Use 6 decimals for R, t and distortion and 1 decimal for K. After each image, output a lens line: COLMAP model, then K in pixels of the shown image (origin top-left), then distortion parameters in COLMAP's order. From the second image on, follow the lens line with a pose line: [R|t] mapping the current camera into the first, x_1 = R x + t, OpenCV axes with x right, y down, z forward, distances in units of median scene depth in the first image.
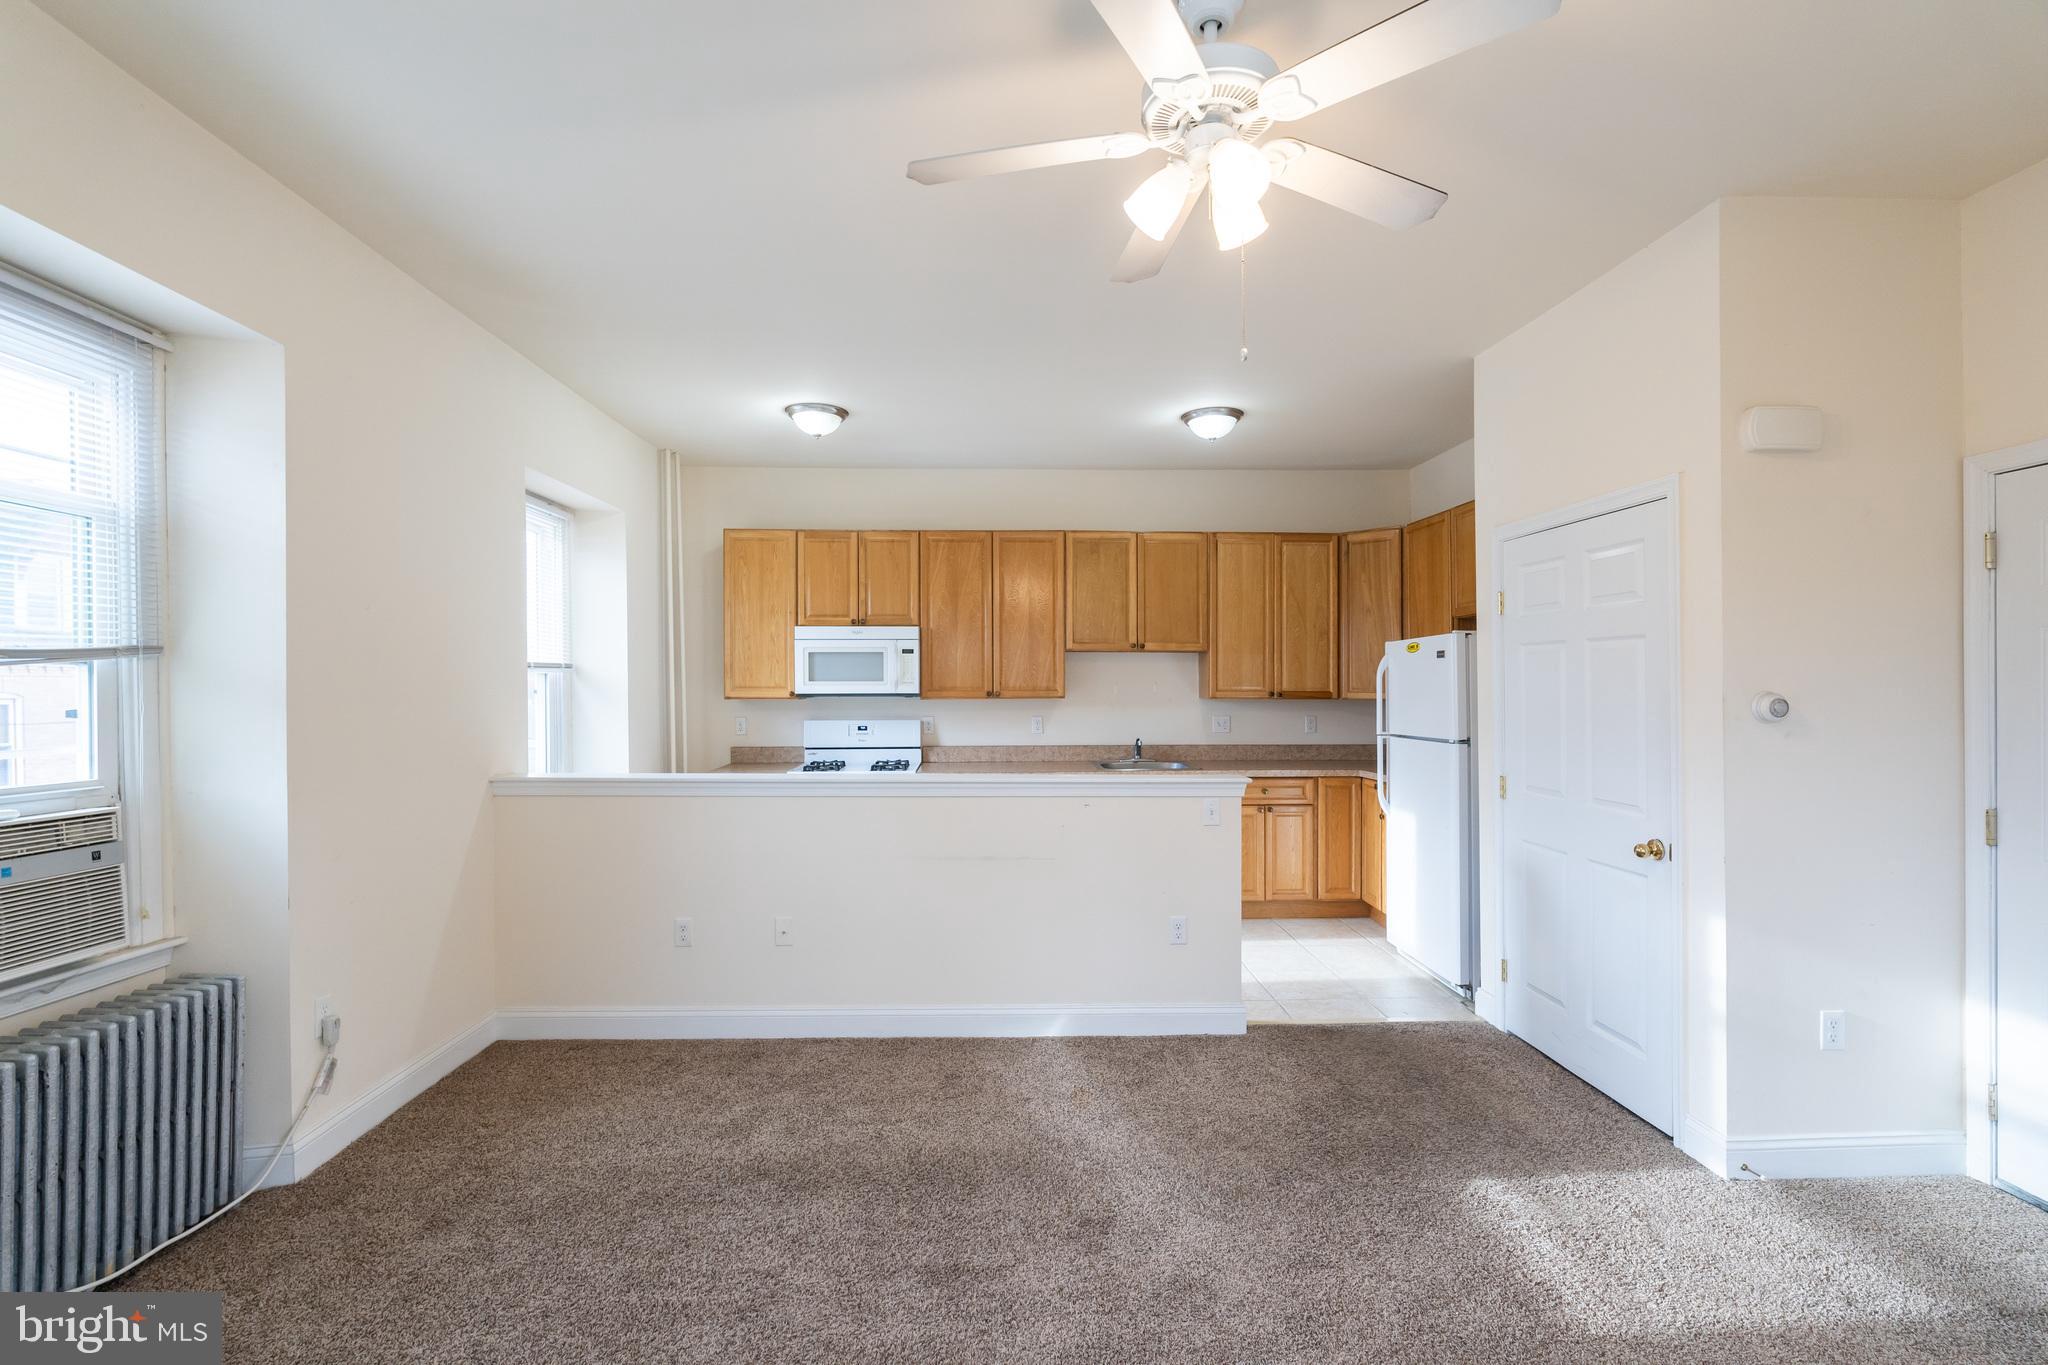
lens RADIAL K [[904.2, 0, 1019.5], [0, 904.2, 687.3], [0, 0, 1]] dist [-0.000223, 0.000355]
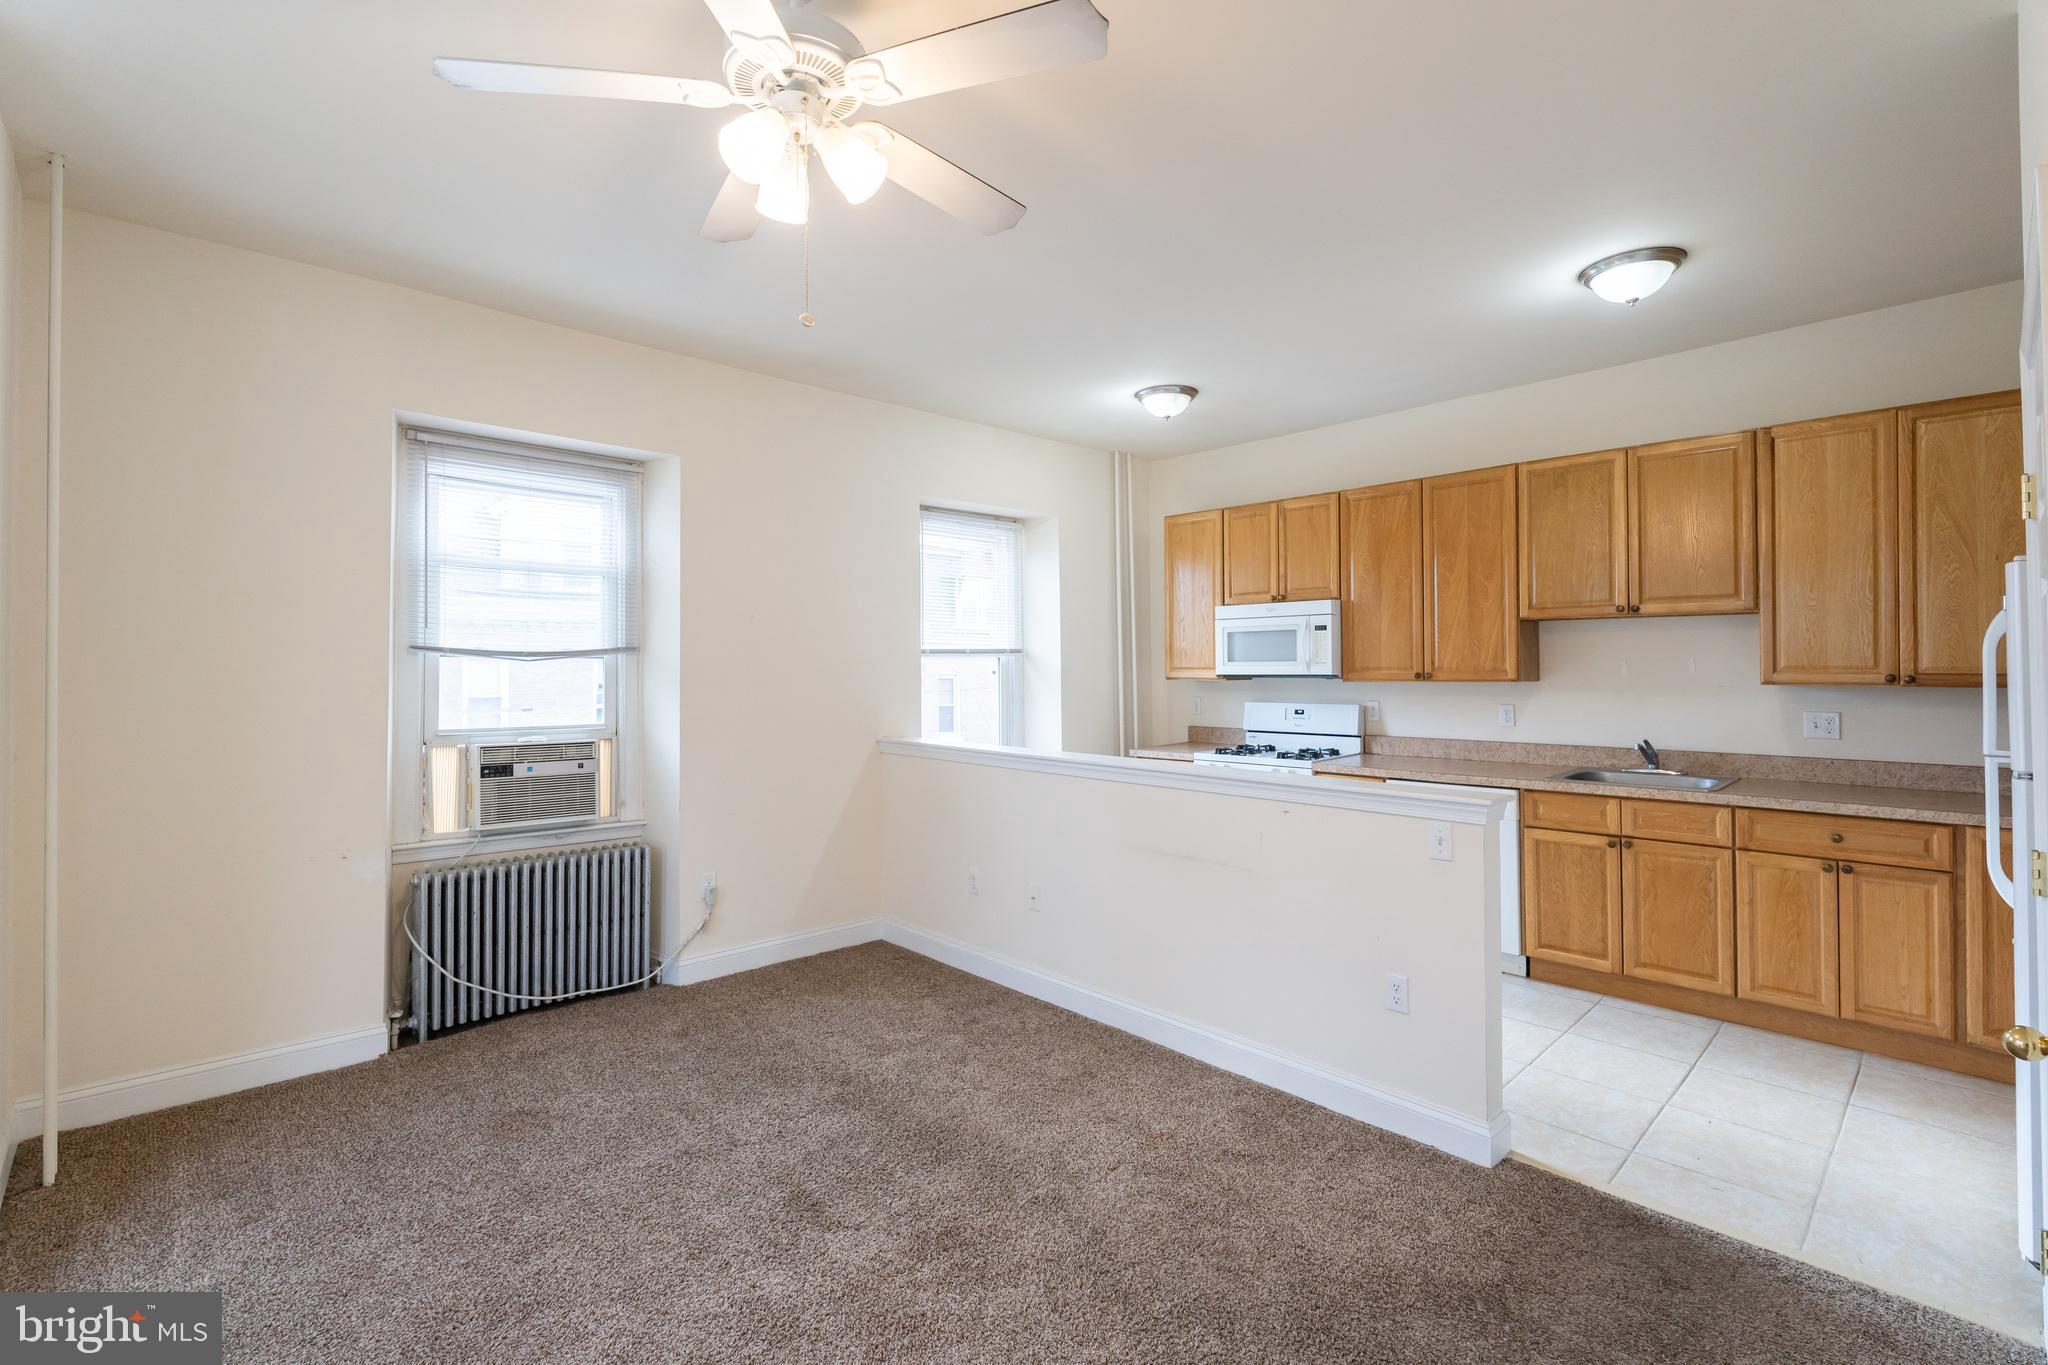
lens RADIAL K [[921.3, 0, 1033.6], [0, 921.3, 654.0], [0, 0, 1]] dist [-0.000571, 0.000298]
pose [[0.664790, -0.012875, -0.746919, 0.372282], [0.004024, 0.999899, -0.013654, -0.002362], [0.747020, 0.006071, 0.664774, 0.179111]]
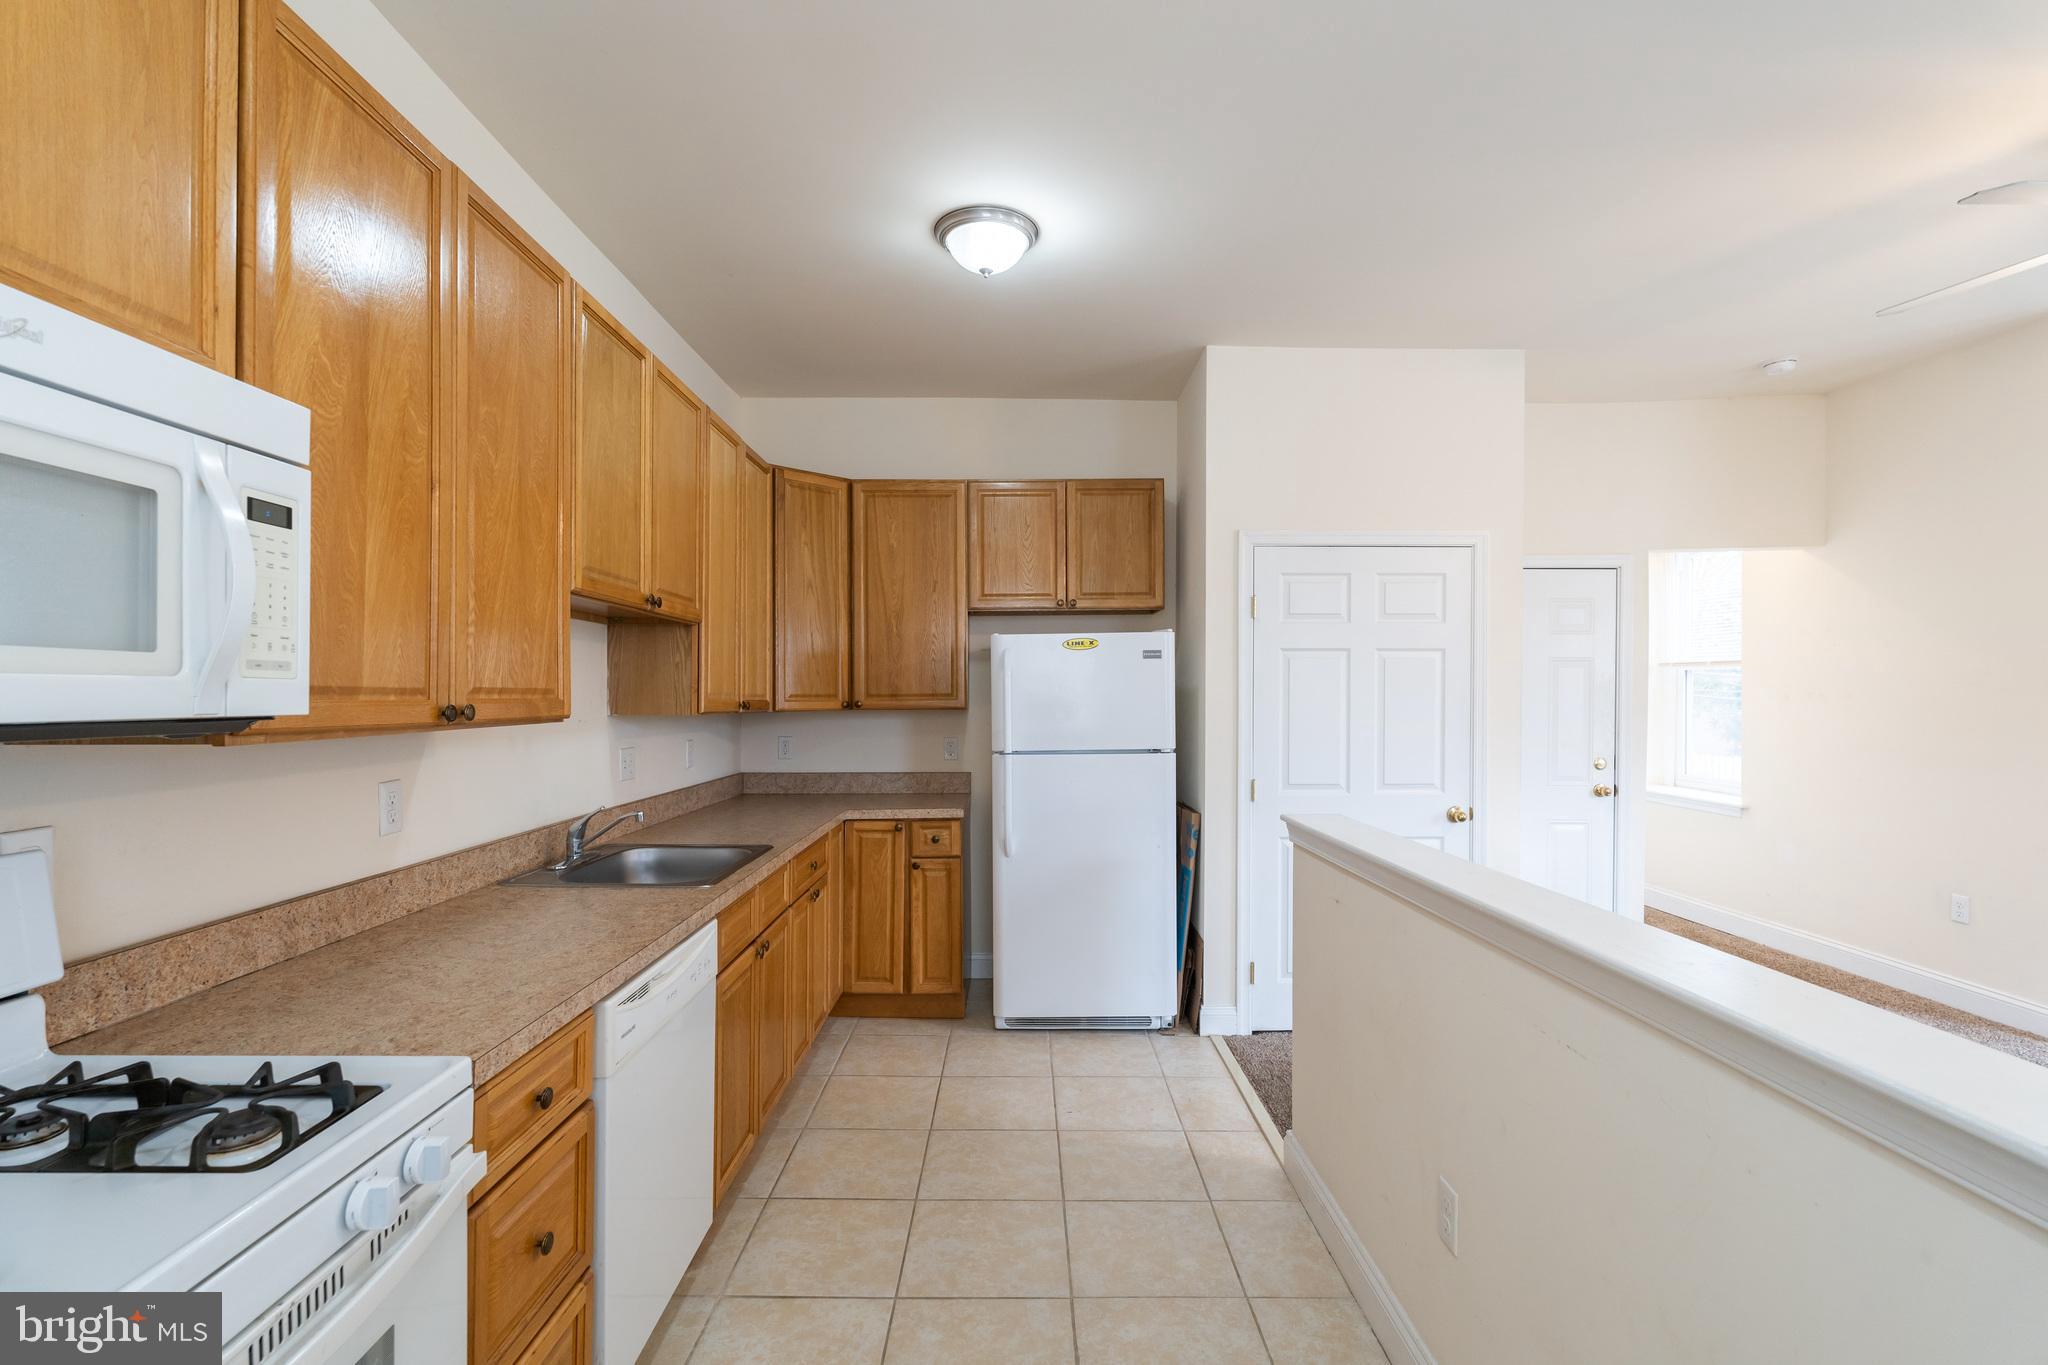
lens RADIAL K [[904.2, 0, 1019.5], [0, 904.2, 687.3], [0, 0, 1]] dist [-0.000223, 0.000355]
pose [[0.034720, 0.008688, 0.999359, -0.324653], [0.004001, 0.999953, -0.008832, 0.002410], [-0.999389, 0.004305, 0.034683, 0.827186]]
